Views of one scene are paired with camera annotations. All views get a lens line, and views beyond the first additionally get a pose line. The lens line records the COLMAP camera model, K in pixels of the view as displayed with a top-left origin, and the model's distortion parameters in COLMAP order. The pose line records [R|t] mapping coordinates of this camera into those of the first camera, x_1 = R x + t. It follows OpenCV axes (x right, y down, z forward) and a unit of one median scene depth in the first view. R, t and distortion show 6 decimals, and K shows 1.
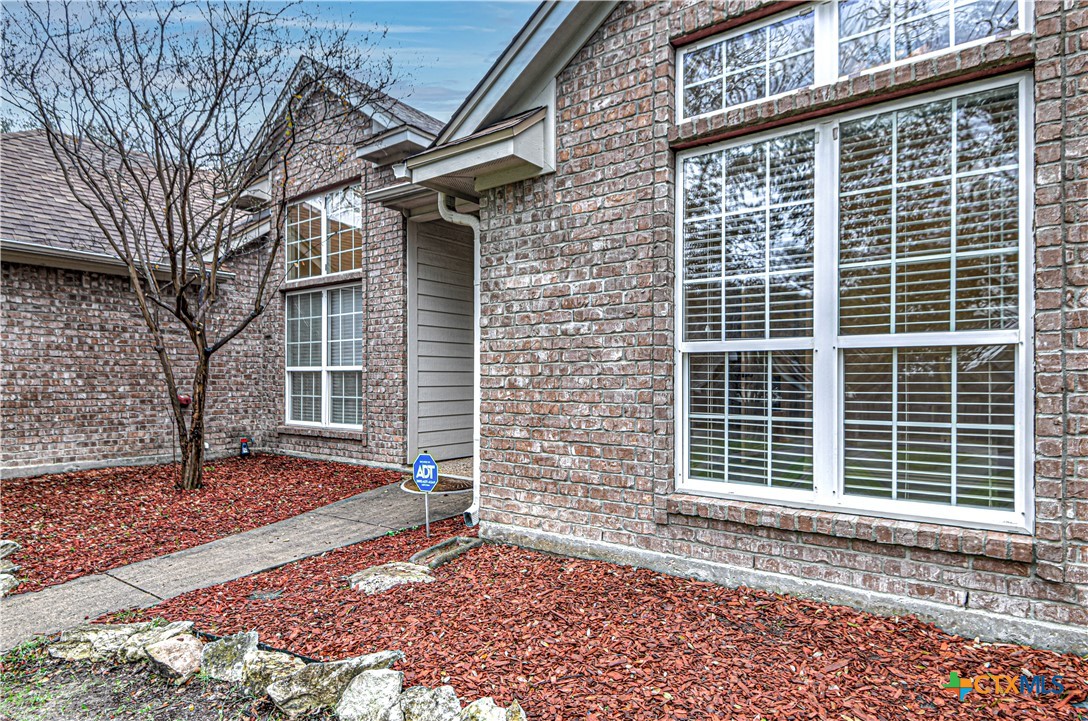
lens RADIAL K [[628.5, 0, 564.6], [0, 628.5, 377.6], [0, 0, 1]] dist [0.005473, -0.003546]
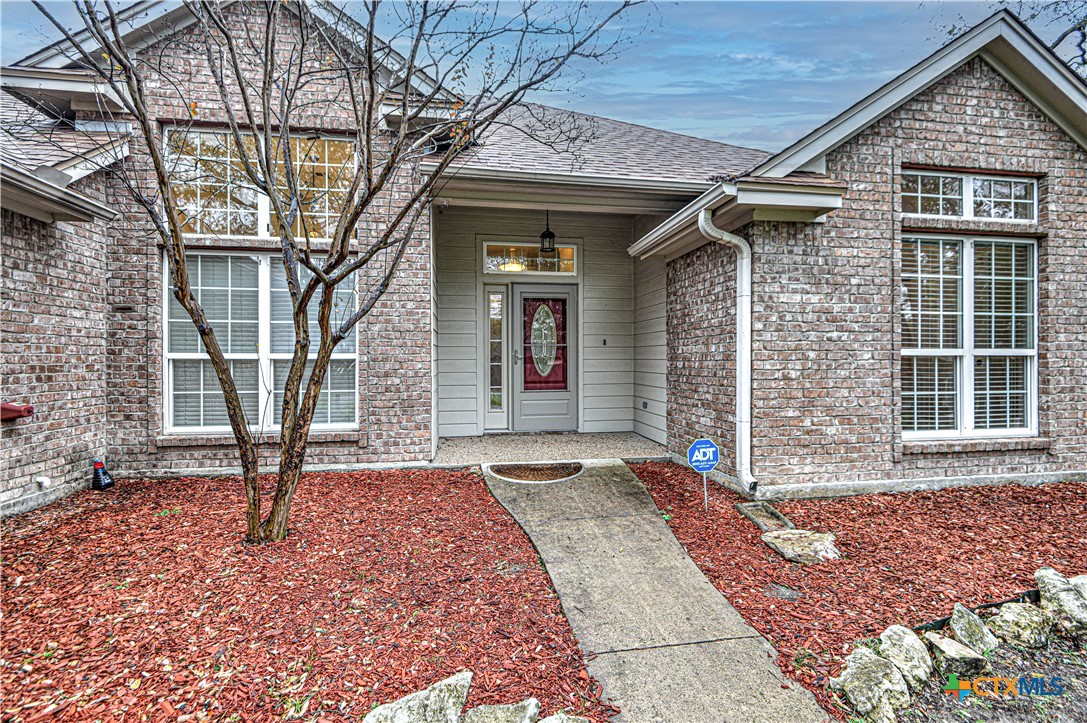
lens RADIAL K [[493.9, 0, 543.5], [0, 493.9, 356.7], [0, 0, 1]] dist [0.006519, -0.005670]
pose [[0.698503, 0.000749, 0.715607, -1.232116], [-0.001469, 0.999999, 0.000387, -0.030956], [-0.715606, -0.001322, 0.698503, 0.679516]]
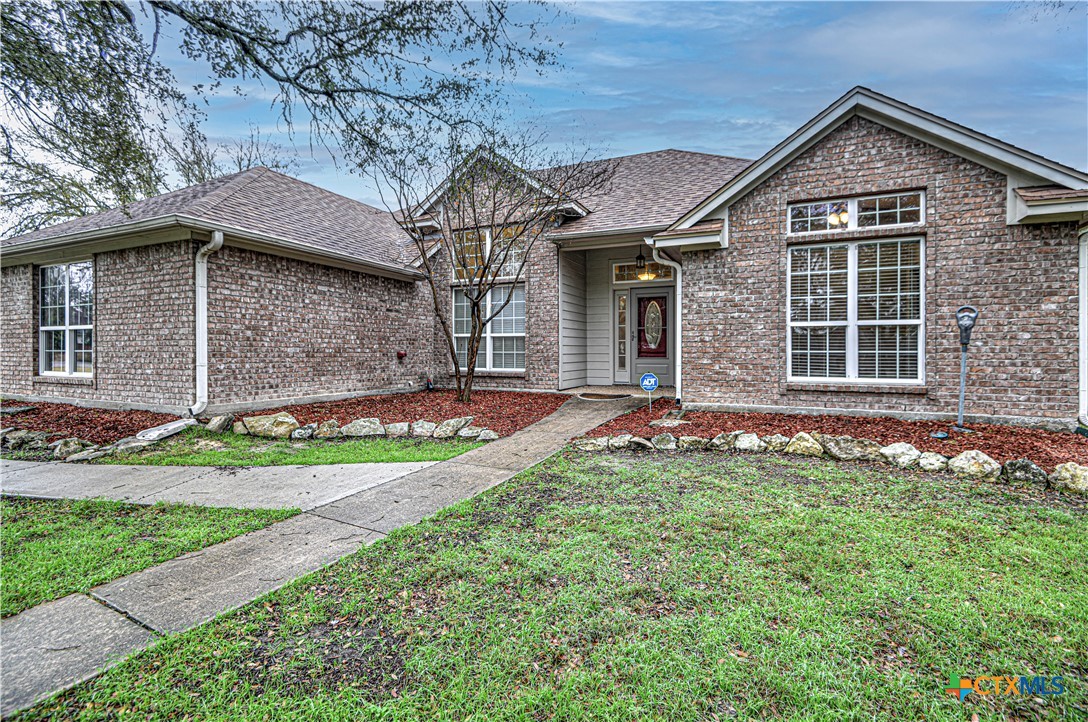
lens RADIAL K [[494.4, 0, 569.9], [0, 494.4, 349.4], [0, 0, 1]] dist [0.006519, -0.005670]
pose [[0.973509, 0.001574, 0.228643, -0.998300], [-0.001540, 0.999999, -0.000329, 0.048812], [-0.228643, -0.000031, 0.973510, -0.642234]]
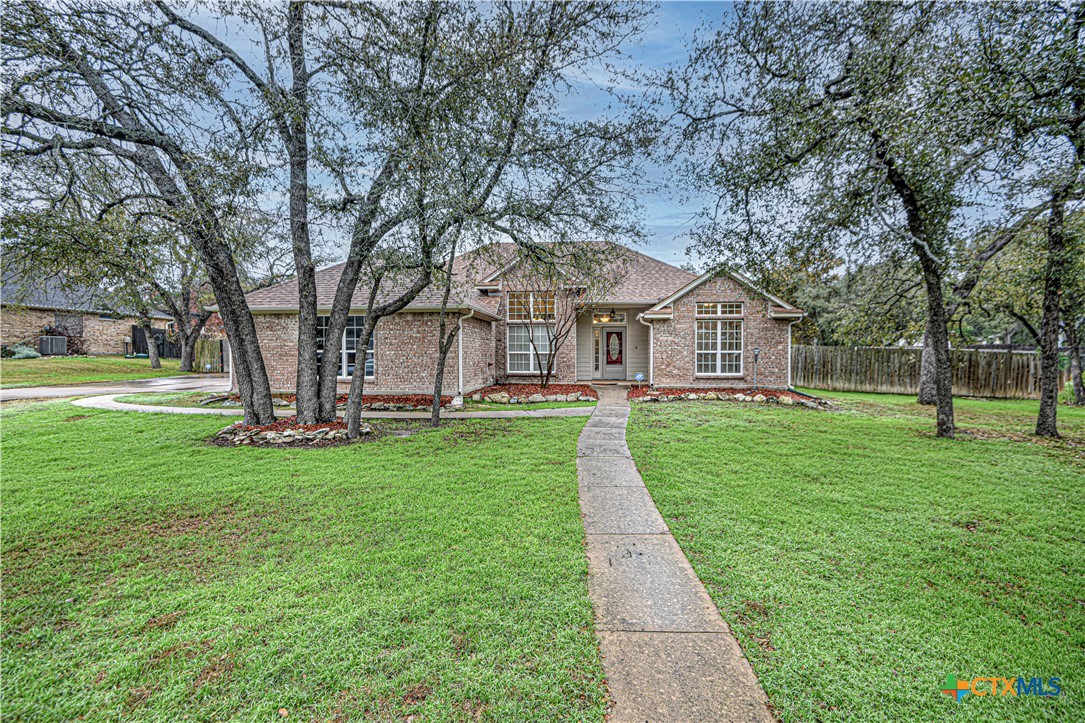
lens RADIAL K [[493.0, 0, 562.0], [0, 493.0, 356.8], [0, 0, 1]] dist [0.006519, -0.005670]
pose [[0.850495, -0.004213, 0.525966, -3.107203], [-0.001818, 0.999938, 0.010949, -0.043022], [-0.525979, -0.010268, 0.850435, -2.162150]]
